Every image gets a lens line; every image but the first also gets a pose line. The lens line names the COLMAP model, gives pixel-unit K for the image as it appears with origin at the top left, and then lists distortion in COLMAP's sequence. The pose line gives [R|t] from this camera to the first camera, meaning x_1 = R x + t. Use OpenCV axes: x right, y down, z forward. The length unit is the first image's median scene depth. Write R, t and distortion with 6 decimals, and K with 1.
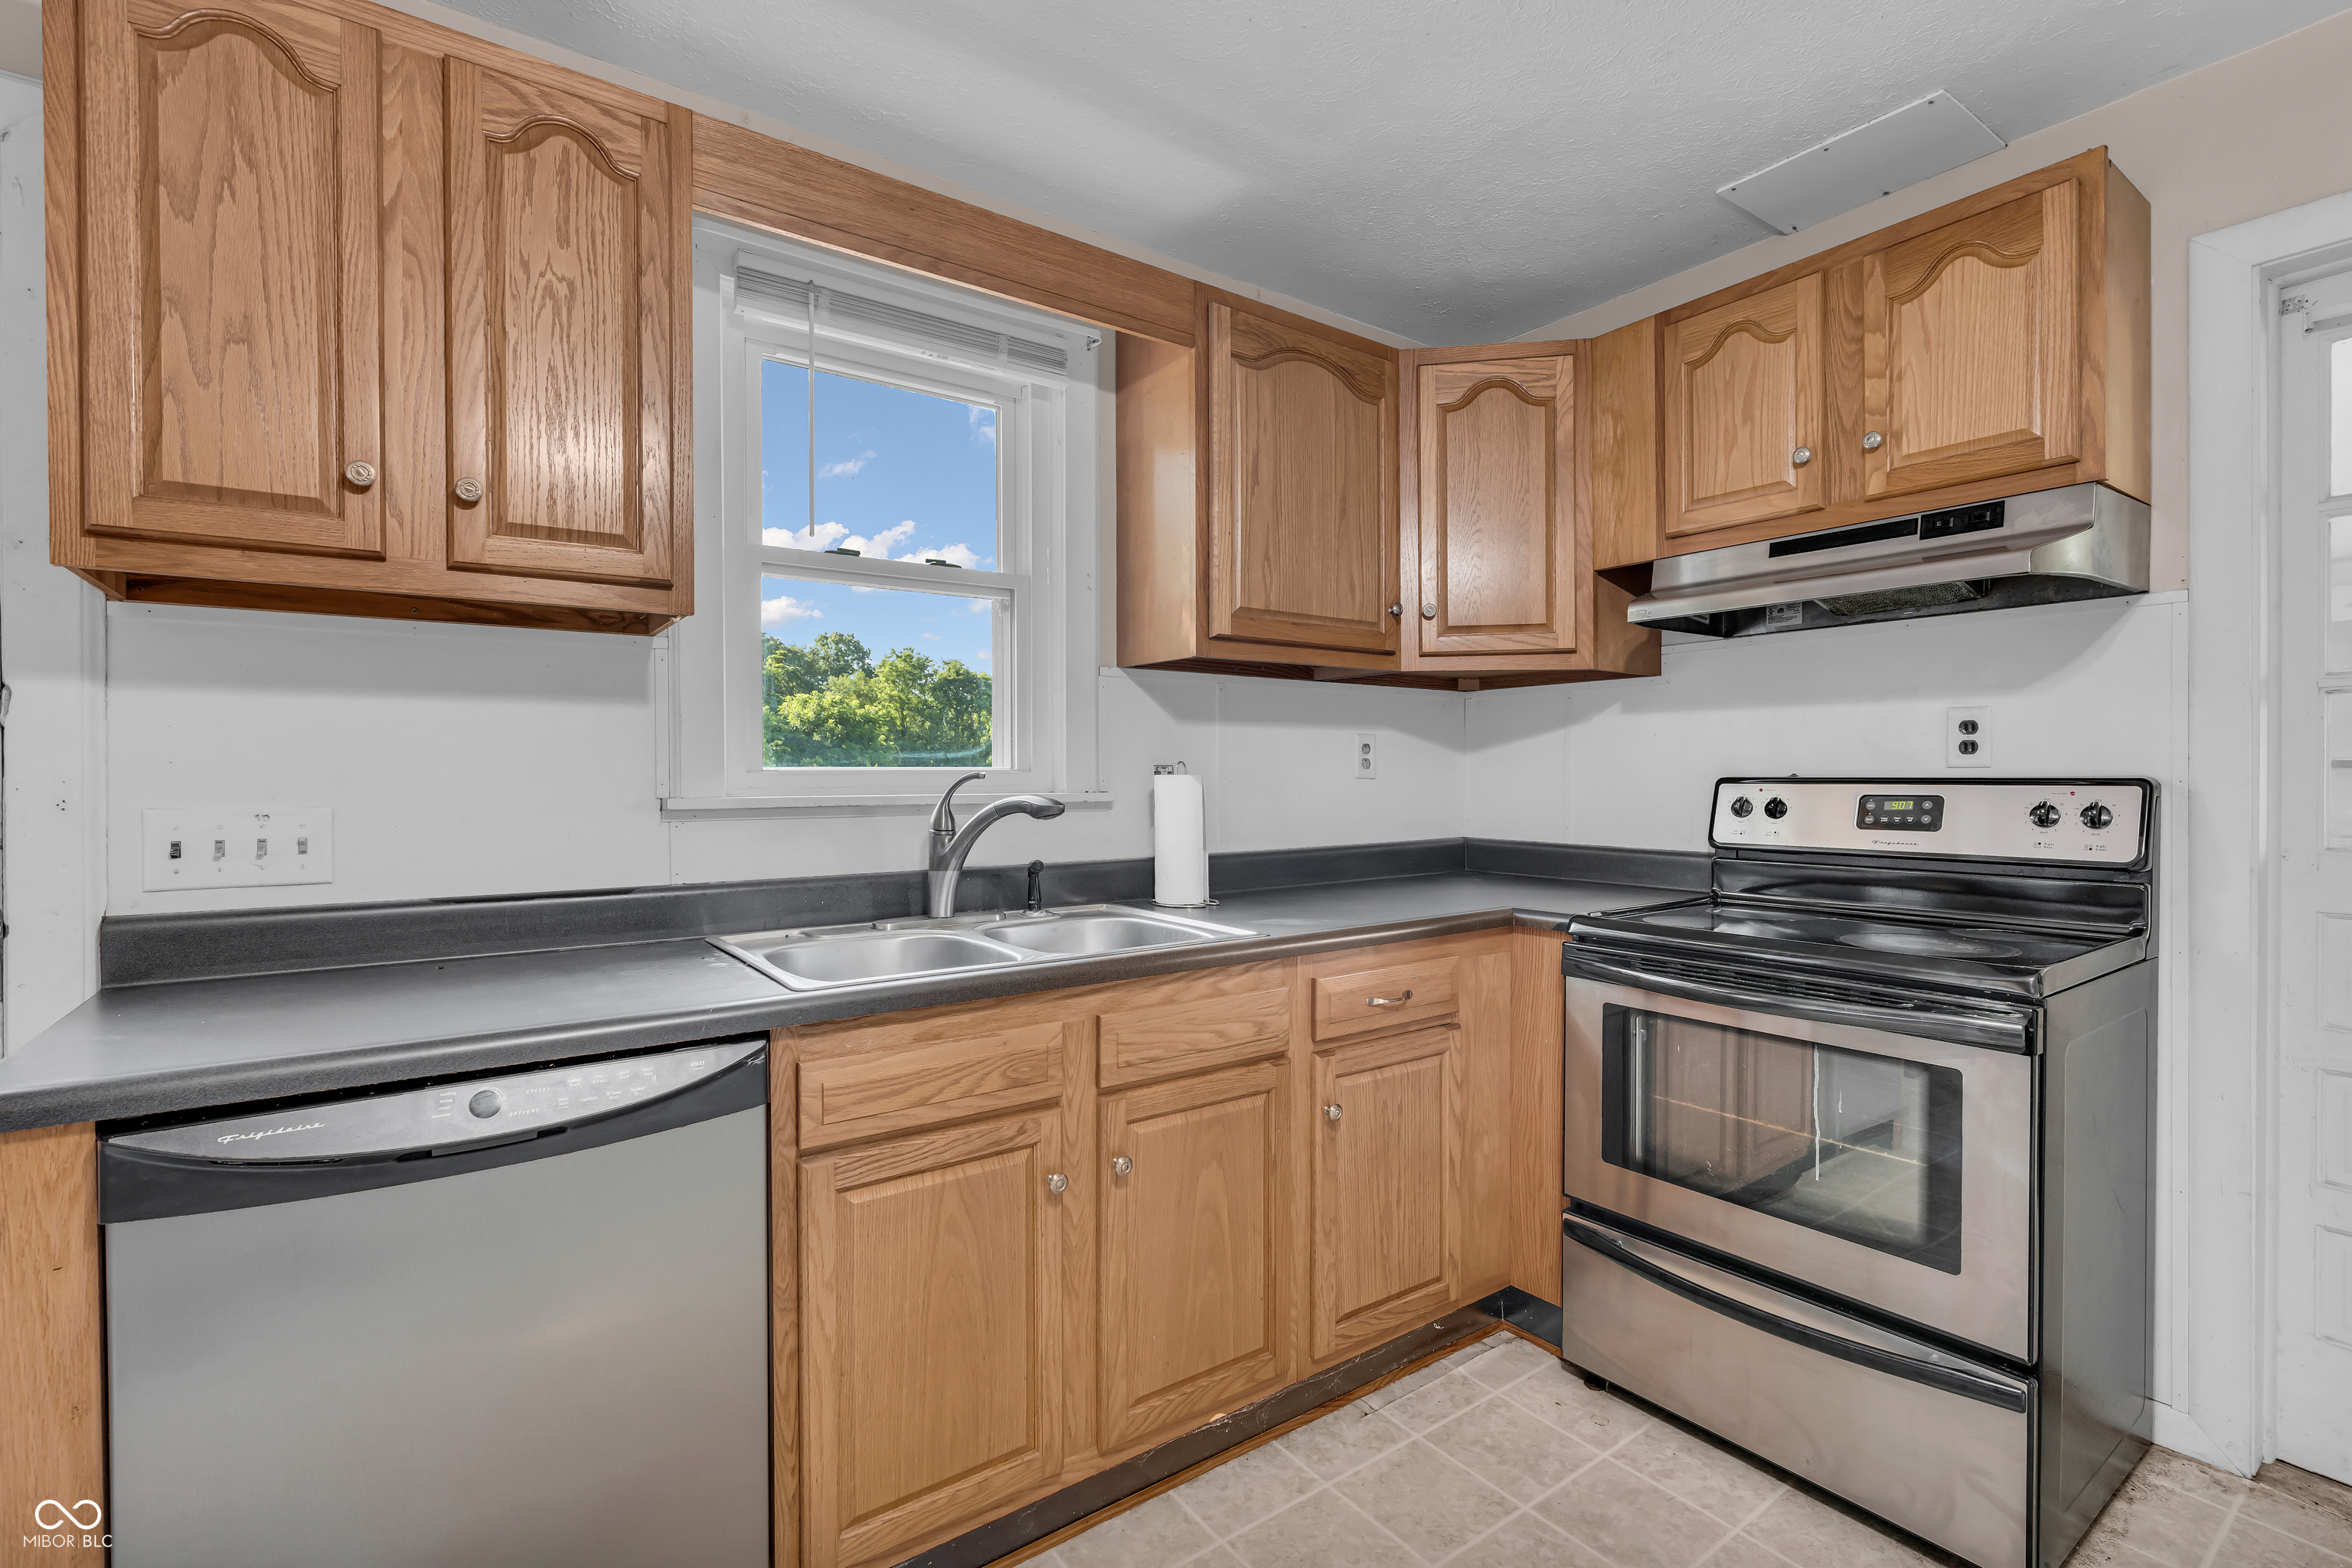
lens RADIAL K [[1058.6, 0, 1178.2], [0, 1058.6, 782.1], [0, 0, 1]] dist [-0.004861, 0.000627]
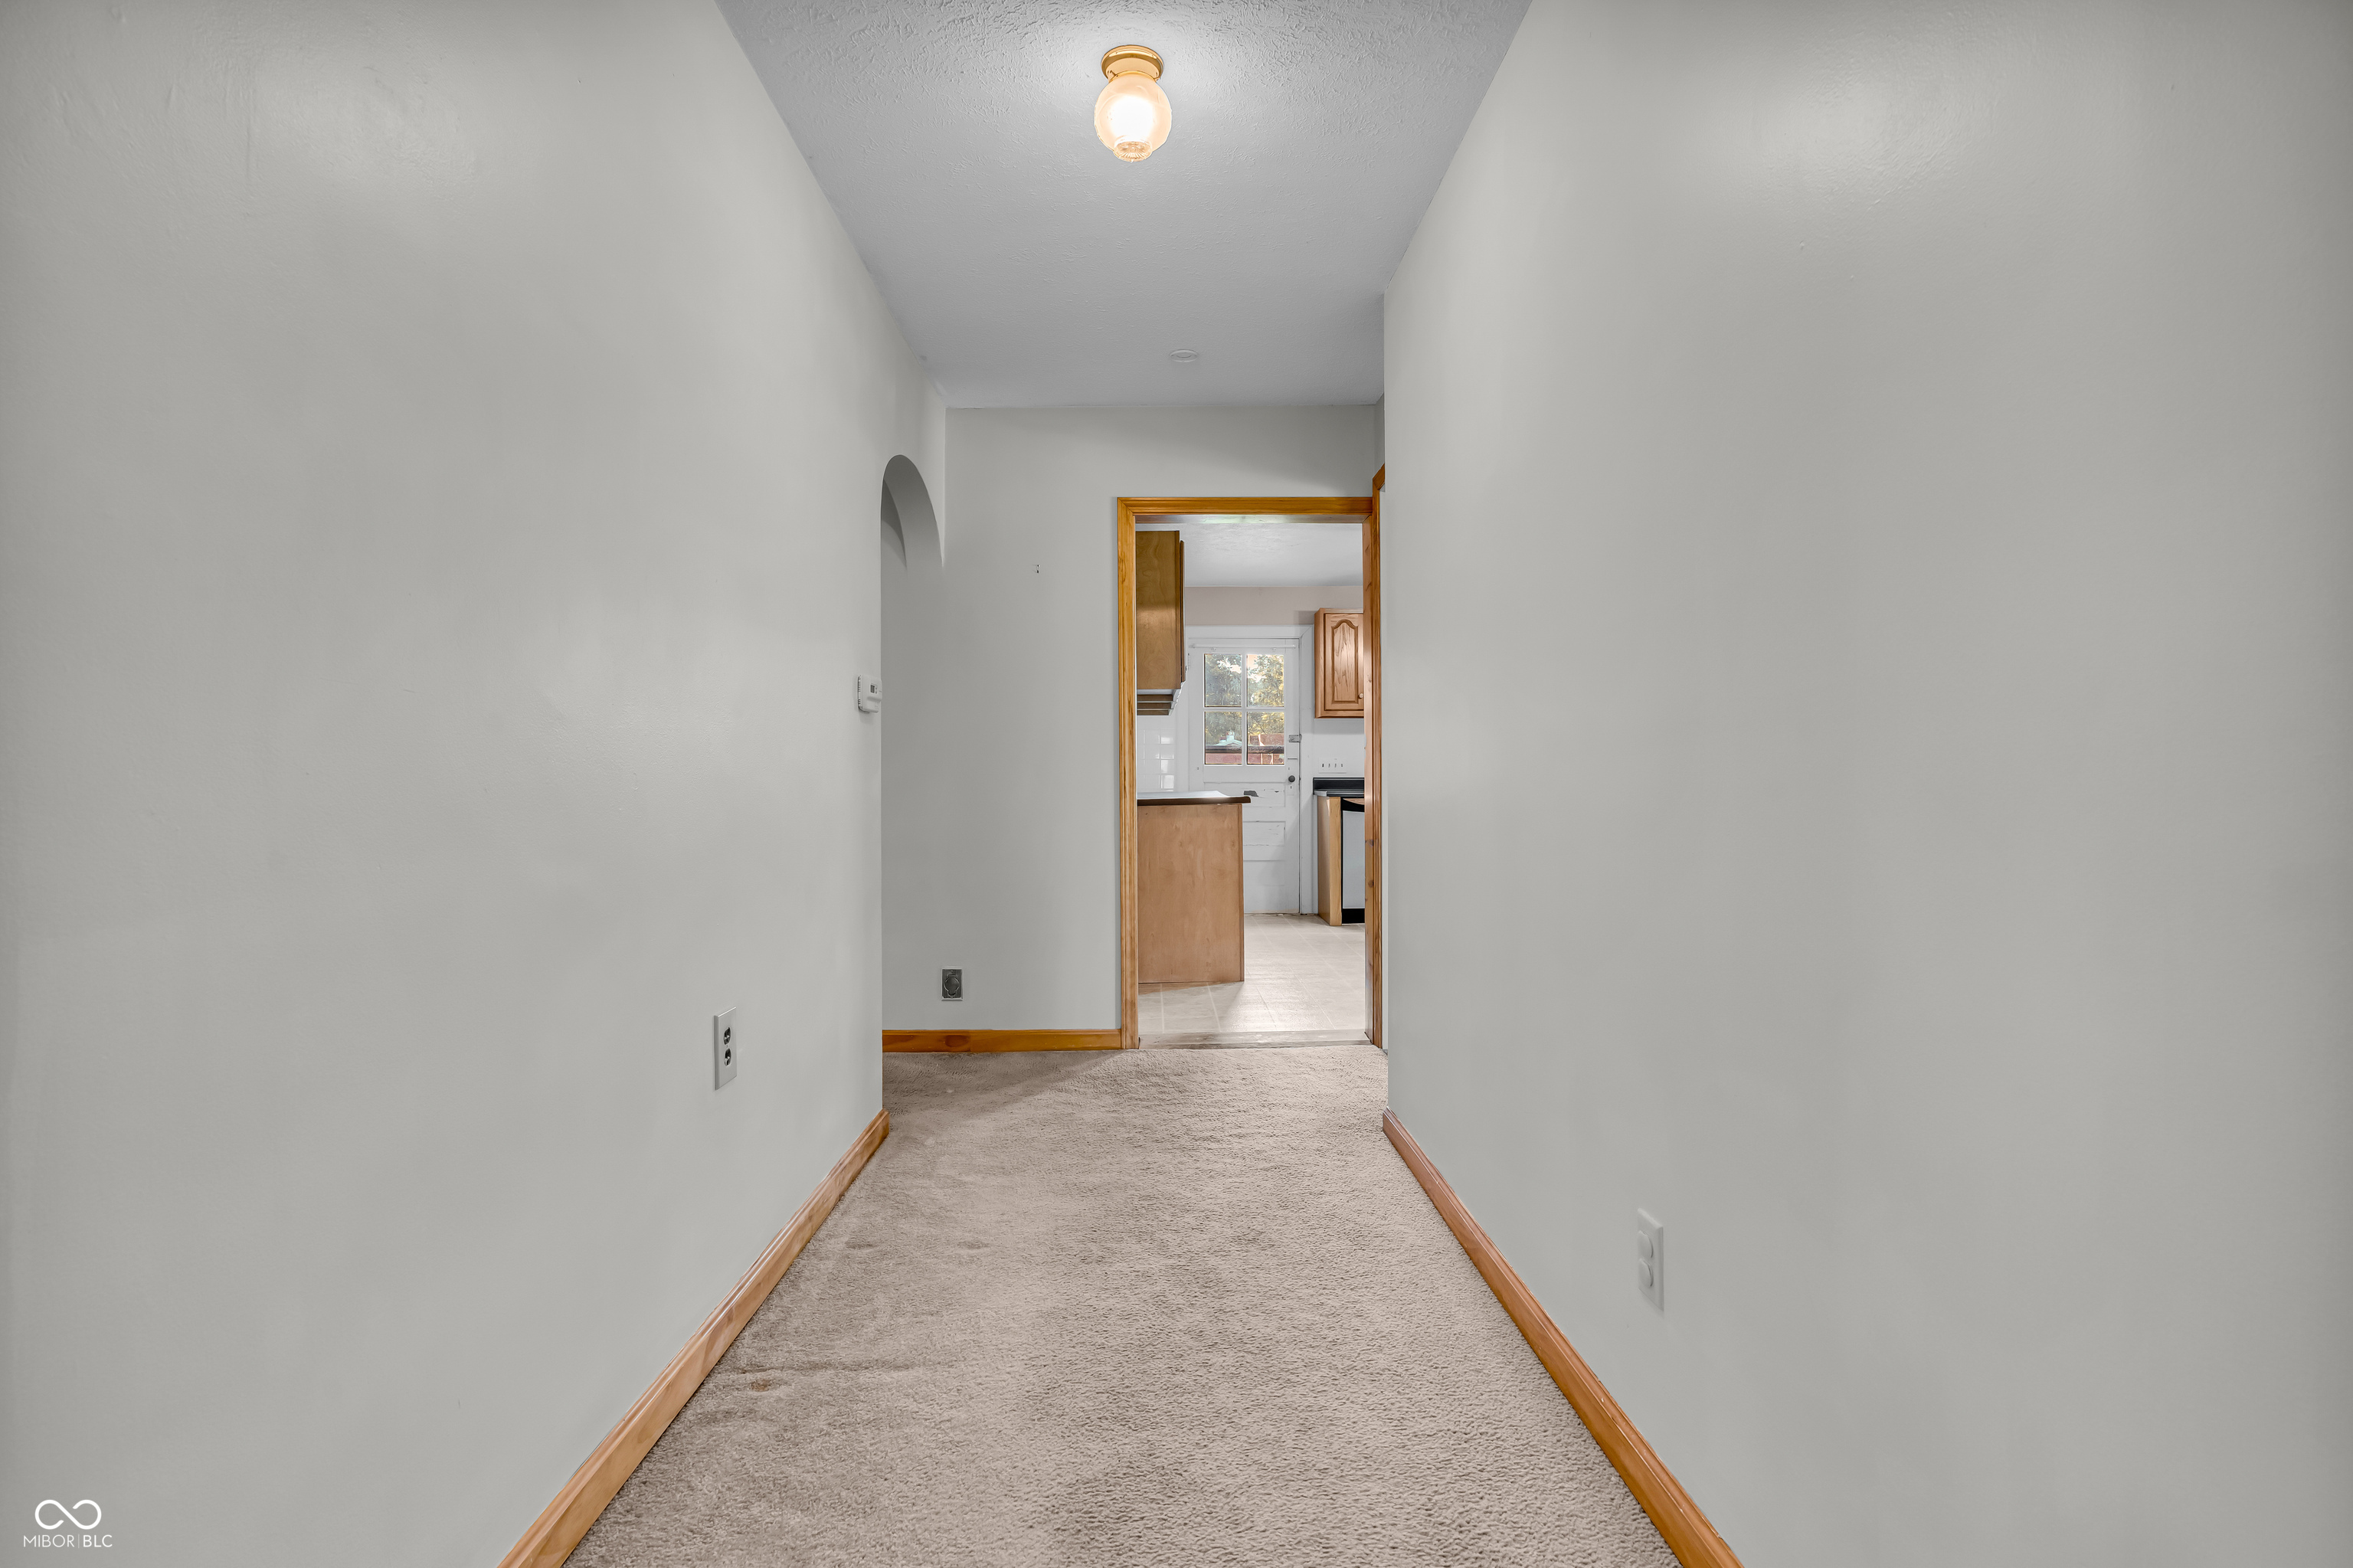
lens RADIAL K [[1095.0, 0, 1172.7], [0, 1095.0, 778.9], [0, 0, 1]] dist [-0.002357, 0.000457]
pose [[0.815731, 0.003644, -0.578420, 1.154607], [-0.005163, 0.999986, -0.000981, 0.103194], [0.578409, 0.003787, 0.815738, -2.817376]]
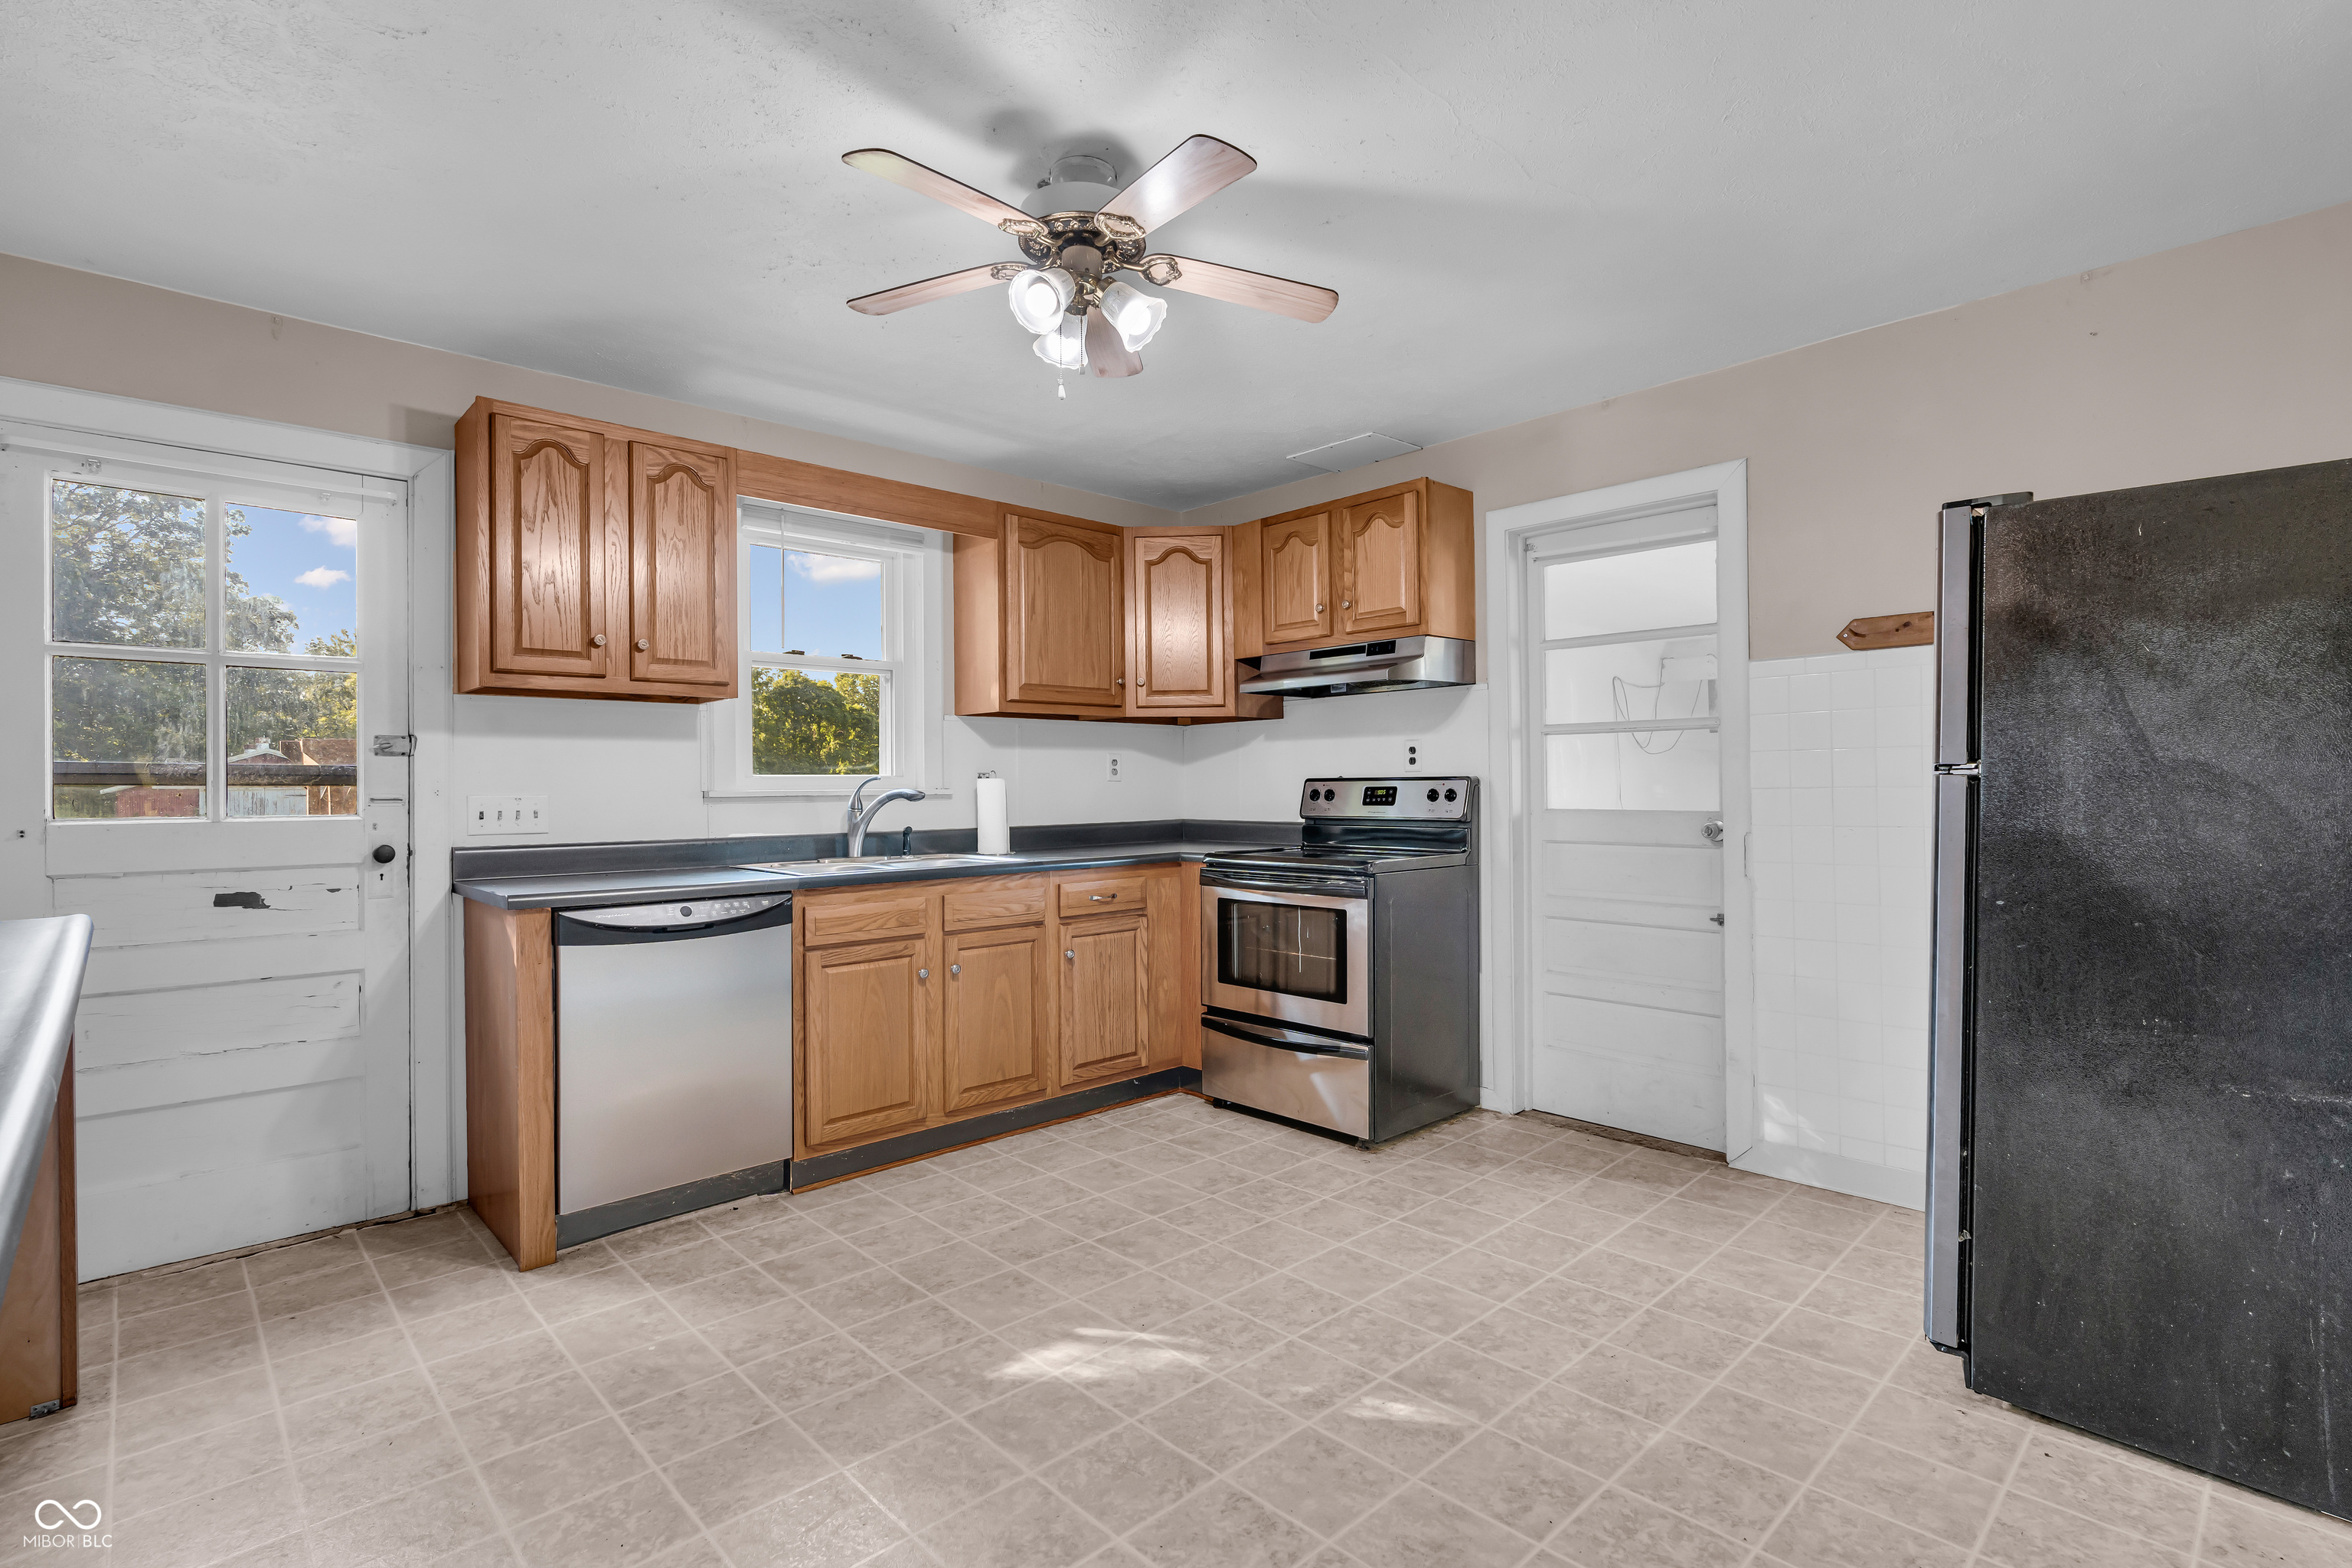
lens RADIAL K [[1094.5, 0, 1172.2], [0, 1094.5, 778.9], [0, 0, 1]] dist [-0.002357, 0.000457]
pose [[0.991834, -0.005639, 0.127409, 0.075925], [0.007626, 0.999857, -0.015110, 0.026623], [-0.127306, 0.015959, 0.991735, -0.925516]]
